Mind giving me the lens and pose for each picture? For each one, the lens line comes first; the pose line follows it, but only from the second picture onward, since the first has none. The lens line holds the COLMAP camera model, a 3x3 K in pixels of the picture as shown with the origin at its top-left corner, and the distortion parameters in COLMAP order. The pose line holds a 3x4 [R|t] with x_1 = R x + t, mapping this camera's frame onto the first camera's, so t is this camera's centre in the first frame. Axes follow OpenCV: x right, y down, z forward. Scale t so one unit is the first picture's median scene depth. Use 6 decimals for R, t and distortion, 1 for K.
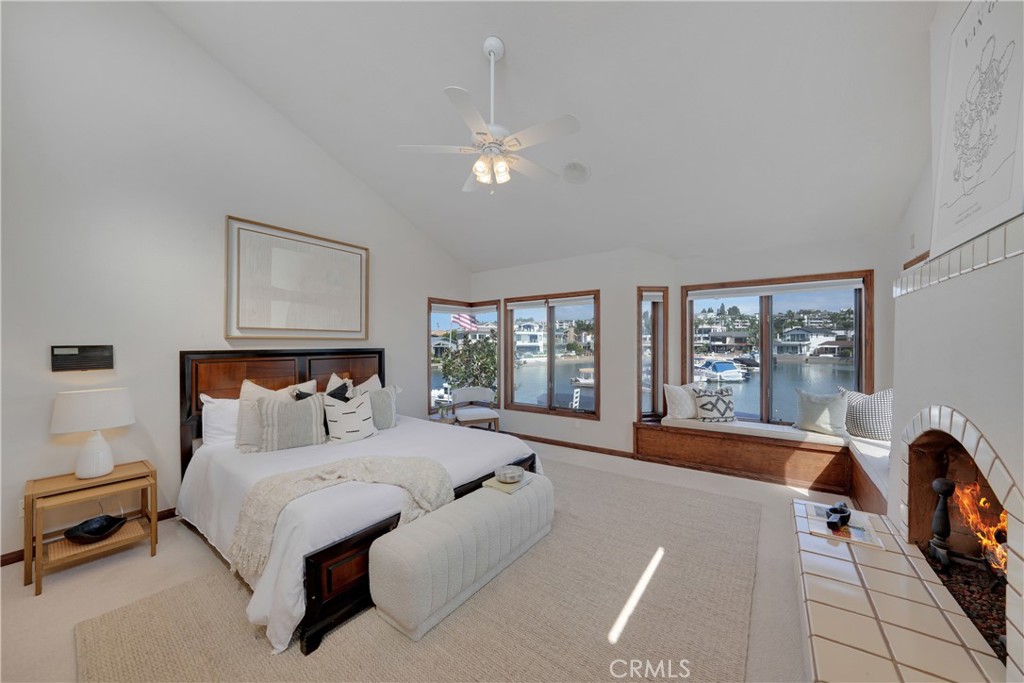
lens RADIAL K [[357.8, 0, 515.6], [0, 357.8, 343.2], [0, 0, 1]] dist [-0.026745, 0.004915]
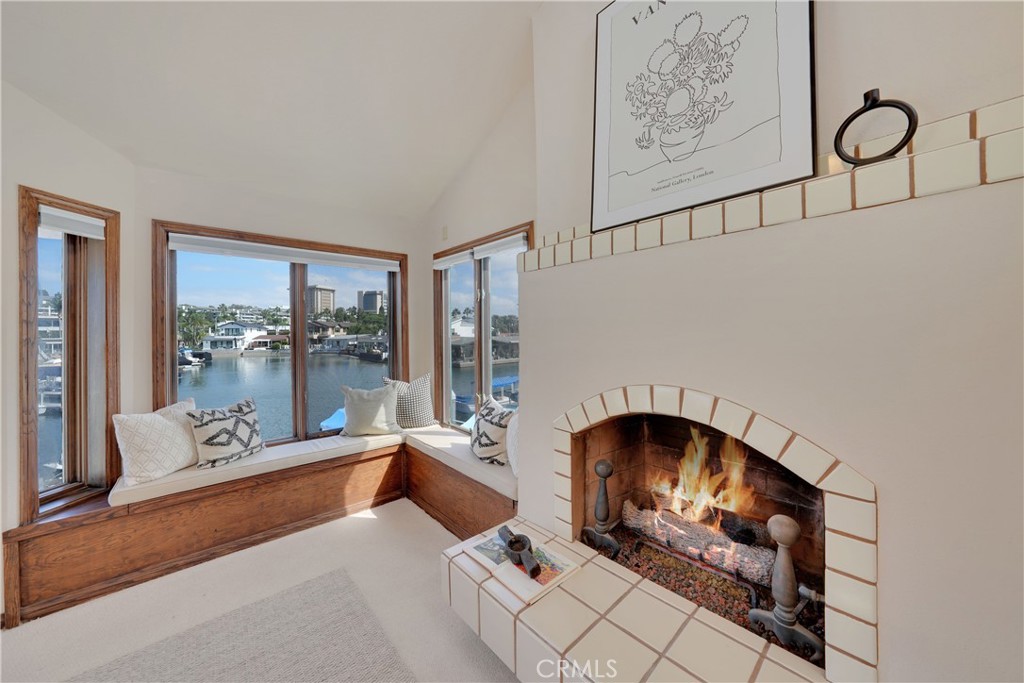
lens RADIAL K [[358.3, 0, 517.7], [0, 358.3, 332.1], [0, 0, 1]] dist [-0.026578, 0.005484]
pose [[0.209199, 0.004670, 0.977862, 0.081467], [0.010733, 0.999917, -0.007072, 0.015055], [-0.977814, 0.011975, 0.209132, 0.388711]]
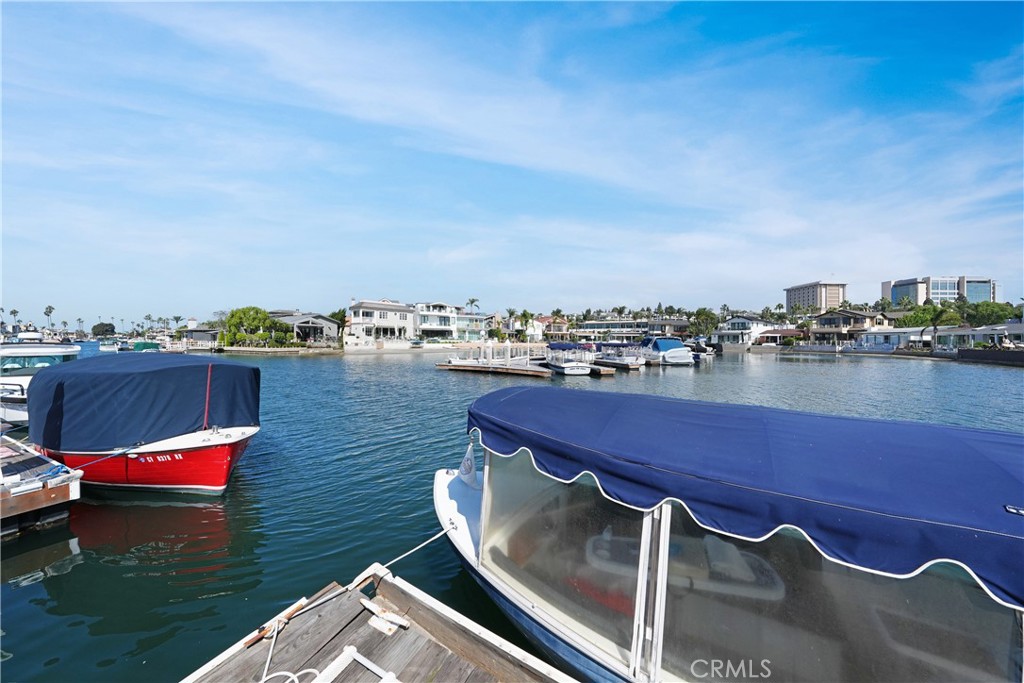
lens RADIAL K [[365.2, 0, 512.0], [0, 365.2, 341.5], [0, 0, 1]] dist [-0.027419, 0.005373]
pose [[0.989697, 0.010295, 0.142807, 2.205798], [-0.010937, 0.999933, 0.003710, 0.771262], [-0.142759, -0.005233, 0.989744, 4.112180]]
